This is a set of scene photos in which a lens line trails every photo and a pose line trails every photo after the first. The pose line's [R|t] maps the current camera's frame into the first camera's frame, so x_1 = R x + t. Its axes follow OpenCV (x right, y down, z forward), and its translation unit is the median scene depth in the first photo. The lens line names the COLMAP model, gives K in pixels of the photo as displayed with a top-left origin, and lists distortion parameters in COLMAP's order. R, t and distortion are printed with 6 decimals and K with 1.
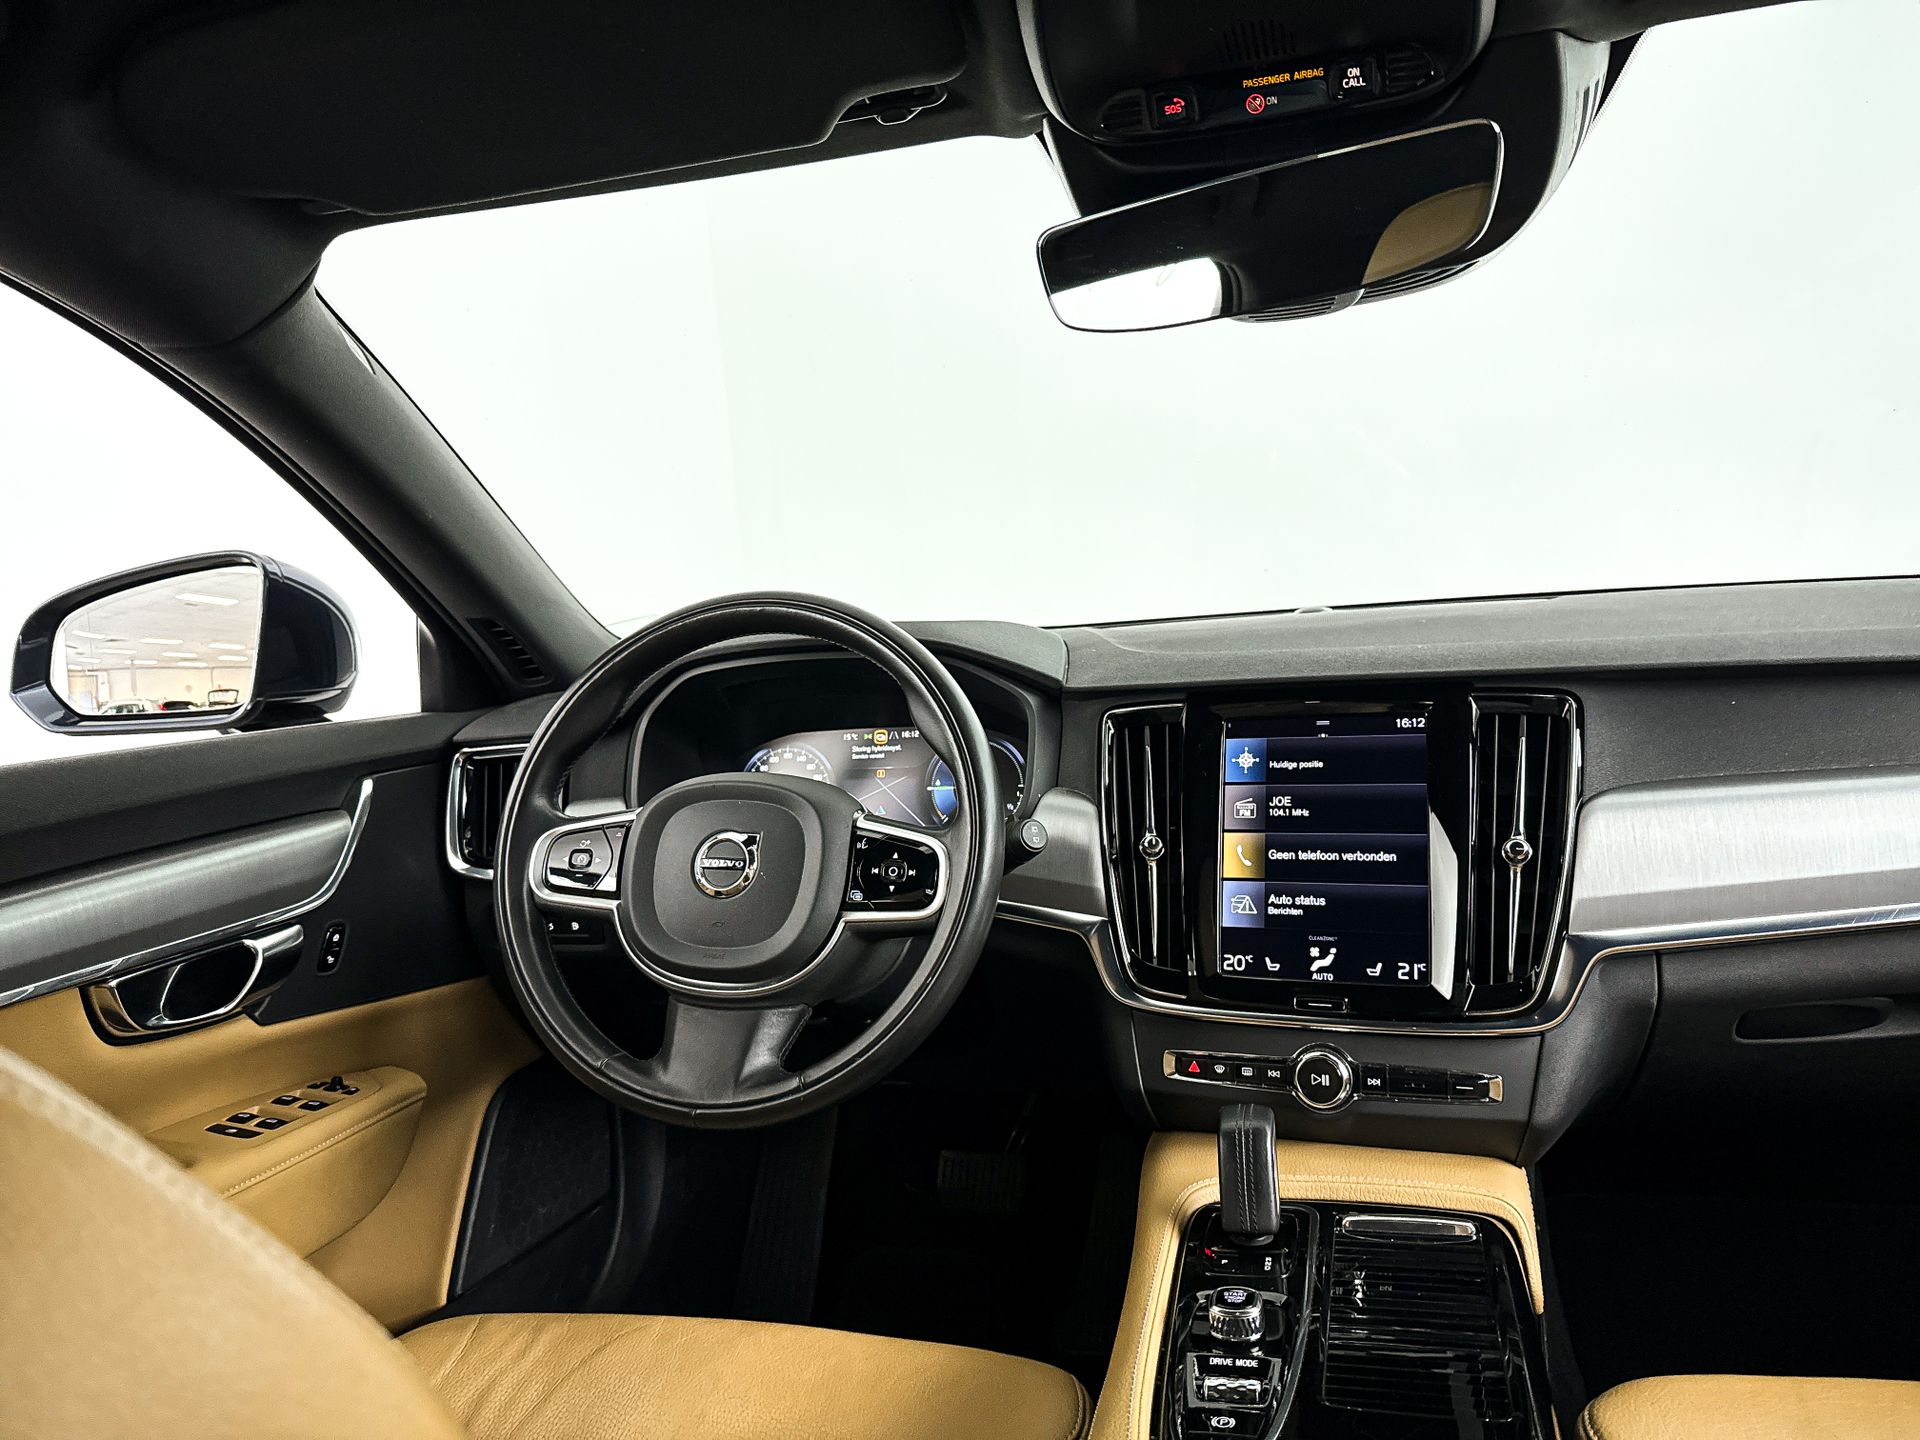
lens RADIAL K [[1328.3, 0, 960.0], [0, 1328.3, 720.0], [0, 0, 1]] dist [0.128722, -0.239501]
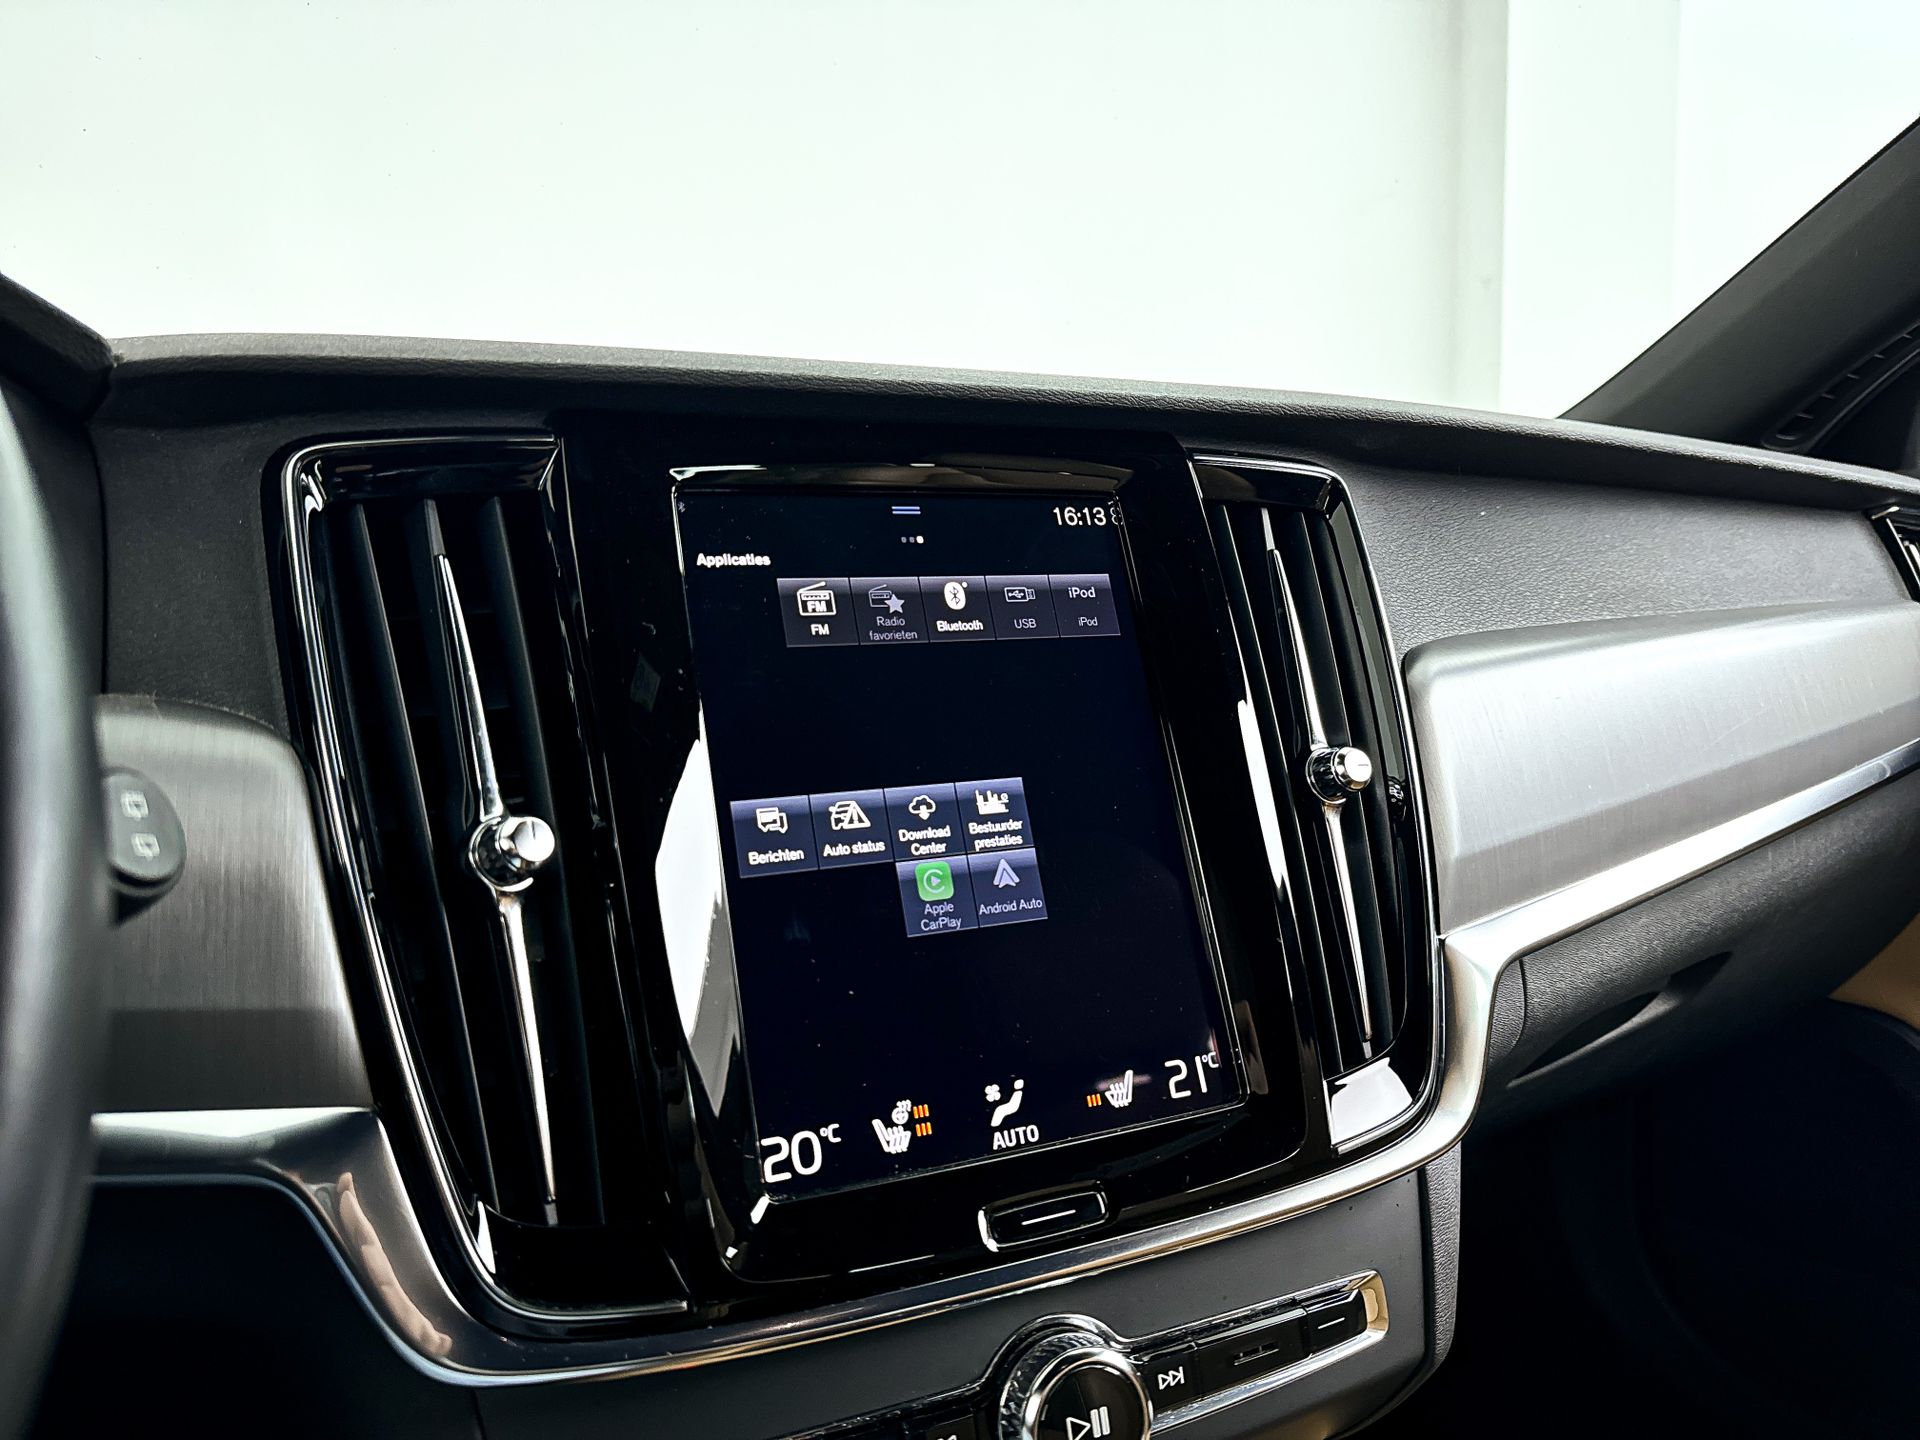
lens RADIAL K [[1359.6, 0, 960.0], [0, 1359.6, 720.0], [0, 0, 1]] dist [0.112469, -0.266784]
pose [[0.673144, -0.006507, 0.739483, -0.027592], [0.046887, 0.998325, -0.033896, 0.081747], [-0.738024, 0.057488, 0.672322, 0.714356]]
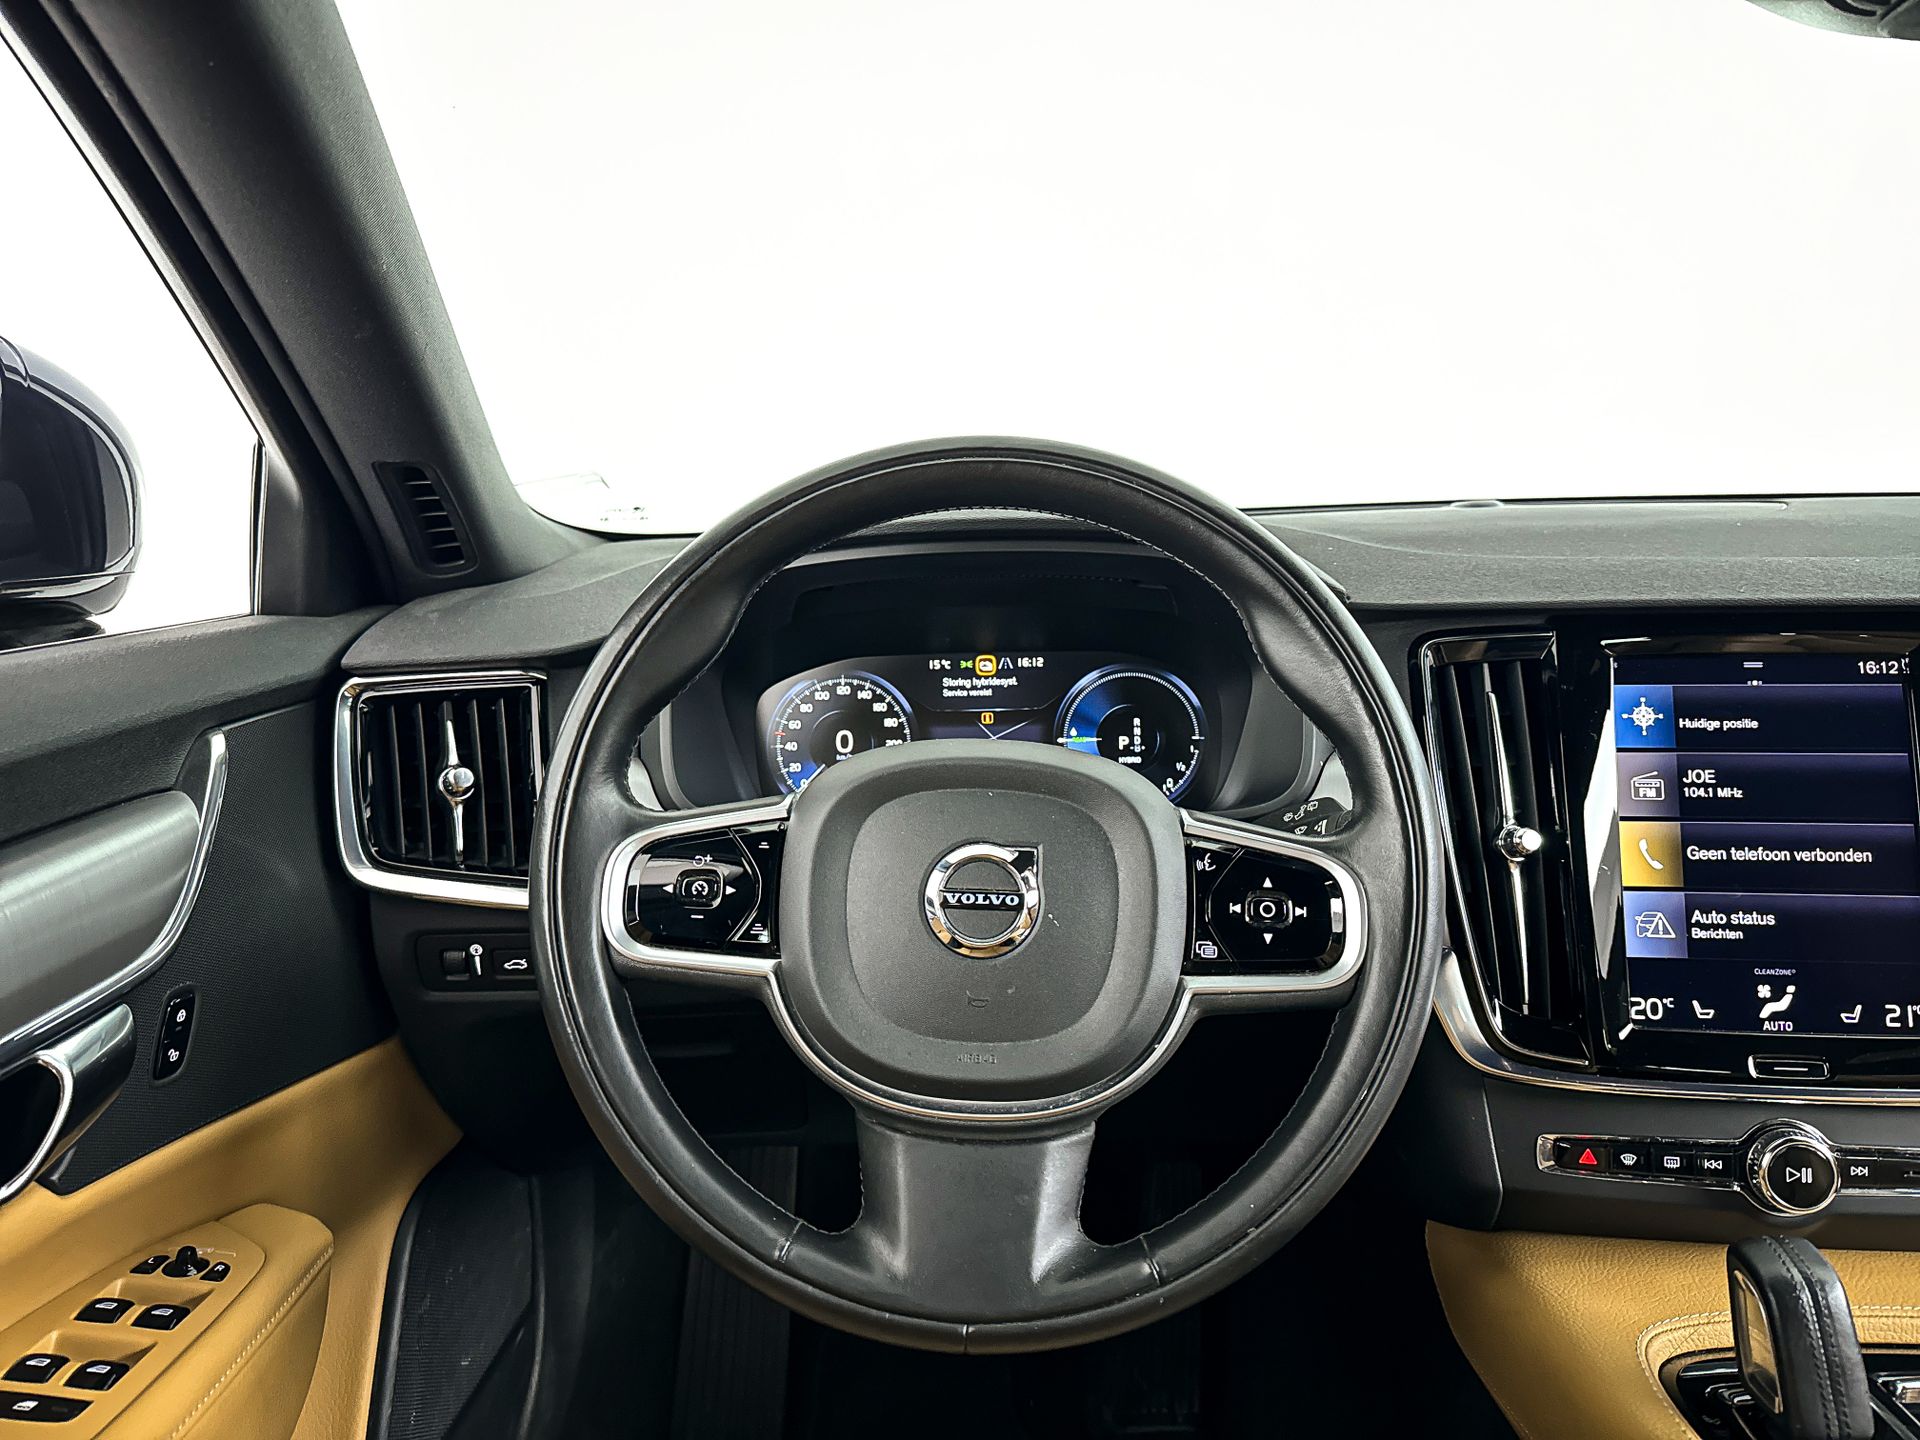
lens RADIAL K [[1375.5, 0, 960.0], [0, 1375.5, 720.0], [0, 0, 1]] dist [-0.013468, -0.002009]
pose [[0.968865, 0.000720, 0.247589, -0.314388], [-0.019808, 0.997016, 0.074616, -0.014557], [-0.246797, -0.077197, 0.965988, 0.406336]]
